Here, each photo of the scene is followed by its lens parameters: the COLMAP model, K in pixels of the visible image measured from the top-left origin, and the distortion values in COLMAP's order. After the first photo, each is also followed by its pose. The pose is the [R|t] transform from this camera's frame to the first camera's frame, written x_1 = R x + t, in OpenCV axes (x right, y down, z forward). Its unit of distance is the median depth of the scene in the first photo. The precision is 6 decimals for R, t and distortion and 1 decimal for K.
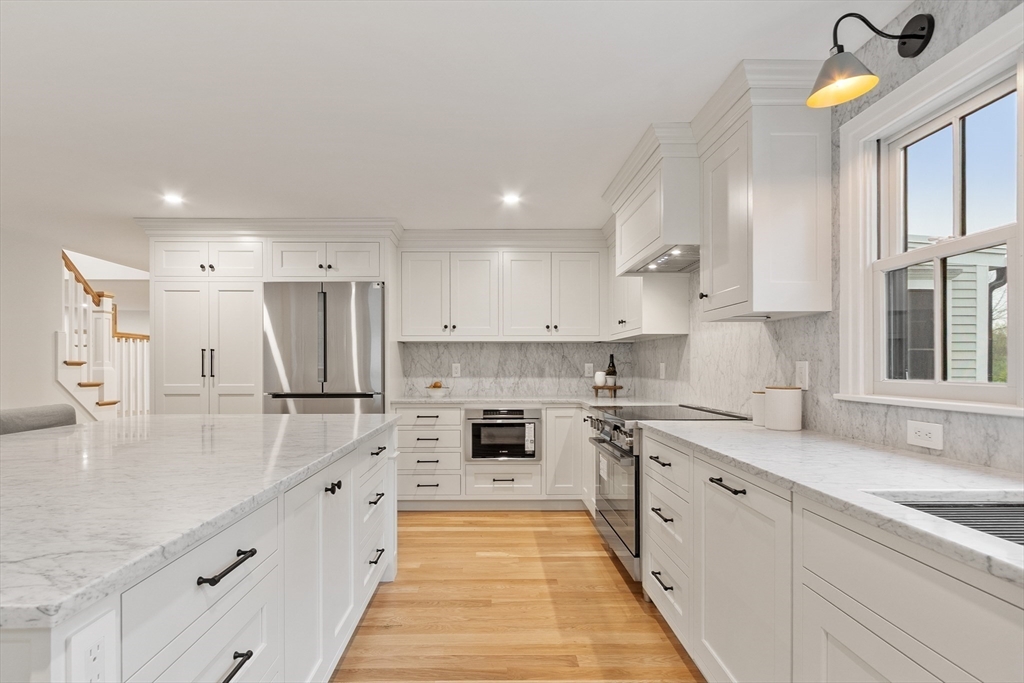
lens RADIAL K [[514.3, 0, 495.5], [0, 514.3, 369.9], [0, 0, 1]] dist [-0.005878, -0.000089]
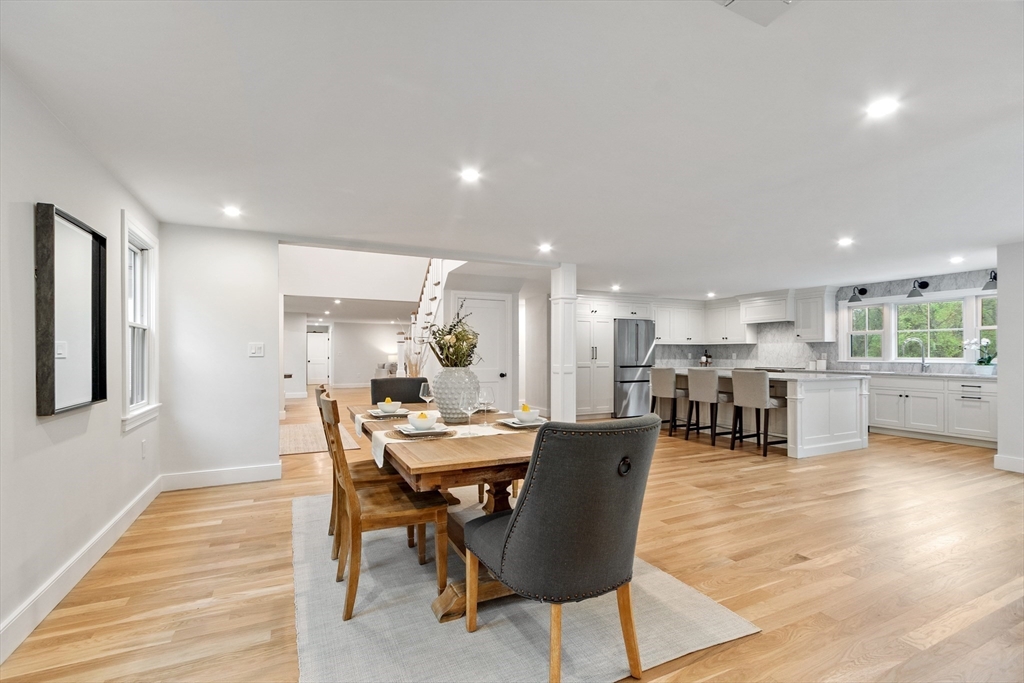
lens RADIAL K [[450.5, 0, 492.3], [0, 450.5, 353.6], [0, 0, 1]] dist [0.003493, -0.000207]
pose [[0.910119, 0.001089, 0.414346, -1.810091], [0.003040, 0.999952, -0.009306, 0.006890], [-0.414337, 0.009729, 0.910072, -0.649657]]
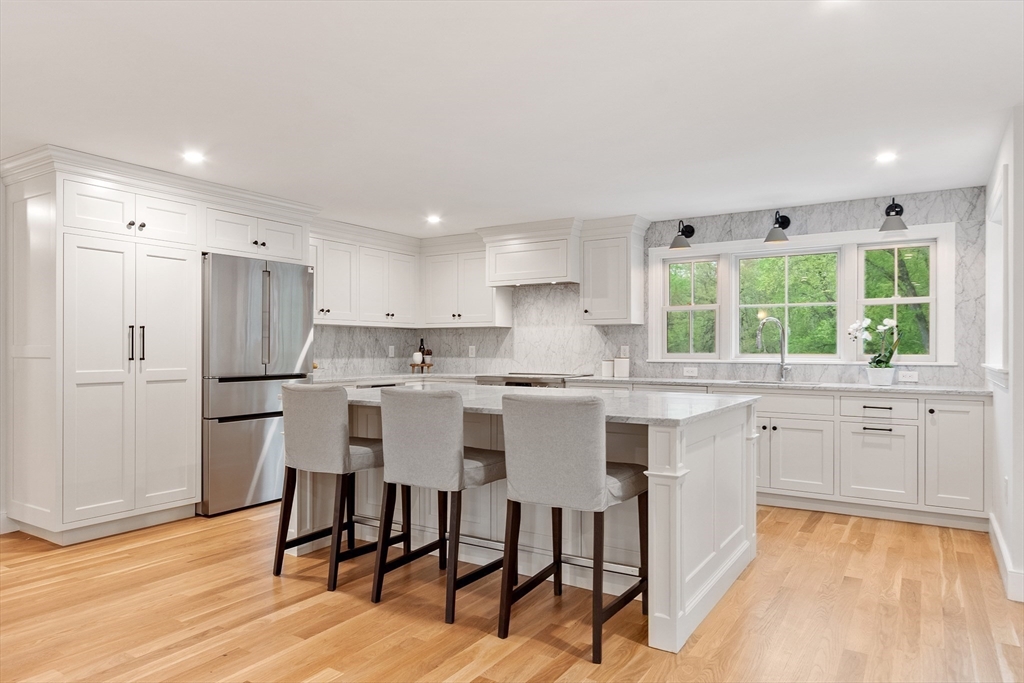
lens RADIAL K [[661.5, 0, 496.4], [0, 661.5, 350.4], [0, 0, 1]] dist [-0.000129, 0.000312]
pose [[0.547889, -0.001026, 0.836551, -1.120333], [0.005545, 0.999982, -0.002405, 0.003919], [-0.836533, 0.005956, 0.547884, -0.046876]]
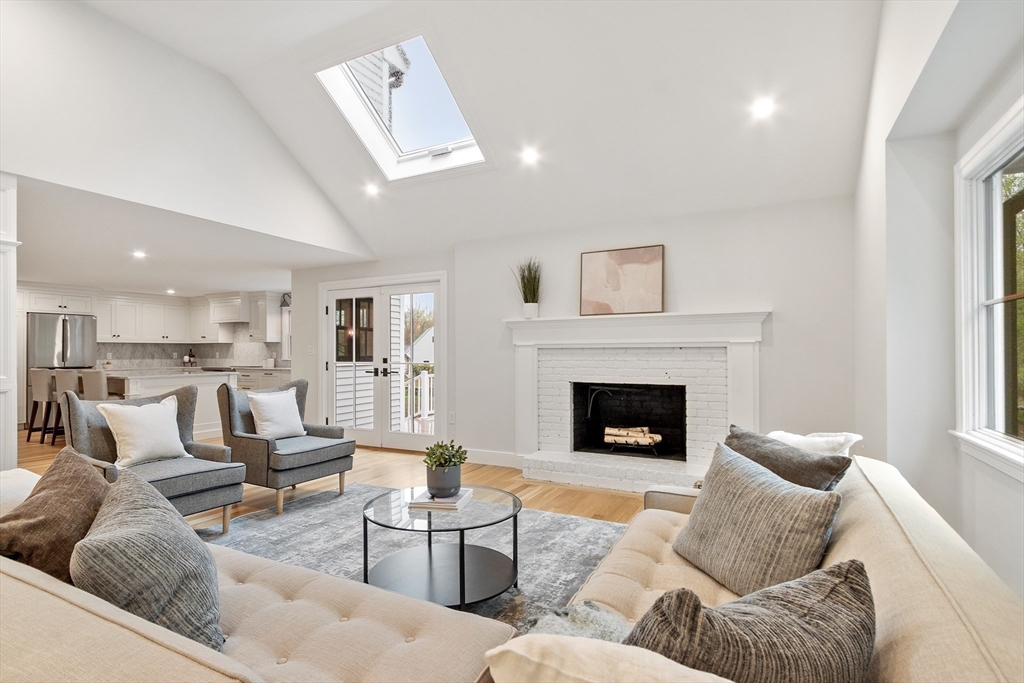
lens RADIAL K [[514.3, 0, 510.2], [0, 514.3, 350.0], [0, 0, 1]] dist [-0.005878, -0.000089]
pose [[0.465860, 0.005369, 0.884842, -1.335533], [0.009742, 0.999890, -0.011196, 0.018348], [-0.884805, 0.013836, 0.465756, -1.616598]]
